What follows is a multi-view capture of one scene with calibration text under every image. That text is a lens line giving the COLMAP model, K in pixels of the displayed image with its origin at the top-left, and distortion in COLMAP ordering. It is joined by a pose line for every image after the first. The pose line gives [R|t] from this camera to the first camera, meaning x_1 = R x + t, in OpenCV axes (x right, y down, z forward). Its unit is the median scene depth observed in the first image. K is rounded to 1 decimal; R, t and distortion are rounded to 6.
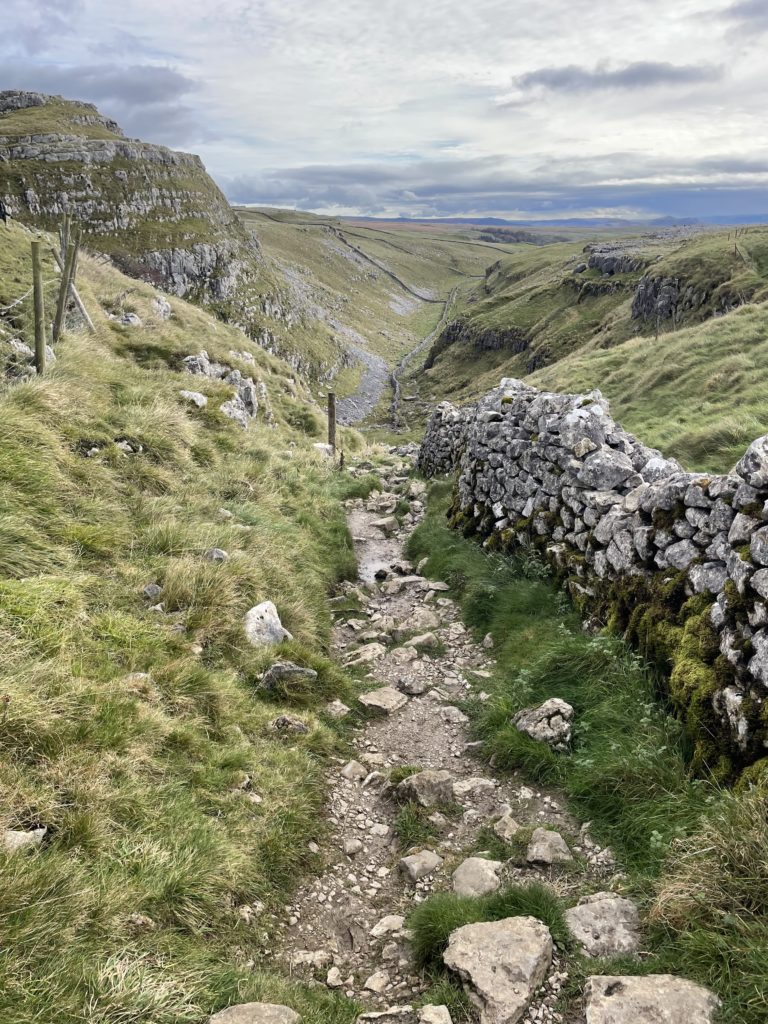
lens RADIAL K [[771.6, 0, 384.0], [0, 771.6, 512.0], [0, 0, 1]] dist [0.089179, -0.115000]
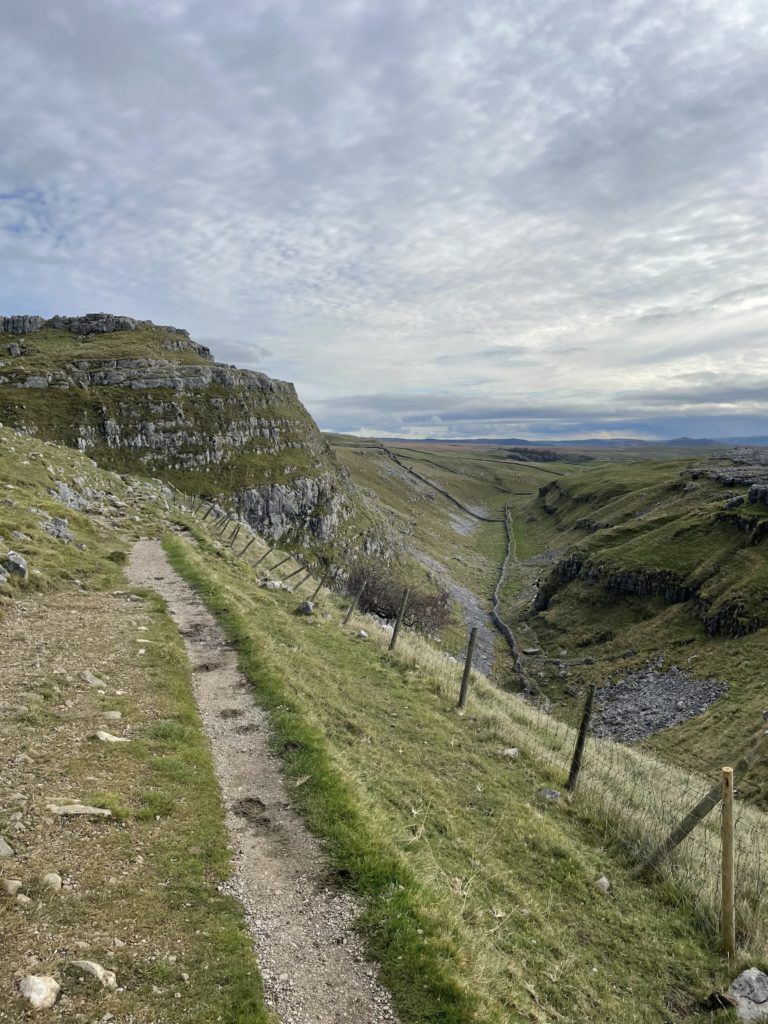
lens RADIAL K [[771.6, 0, 384.0], [0, 771.6, 512.0], [0, 0, 1]] dist [0.089179, -0.115000]
pose [[0.999245, 0.001262, -0.038827, -0.114578], [-0.011444, 0.964687, -0.263150, -0.091167], [0.037124, 0.263396, 0.963973, 0.214428]]
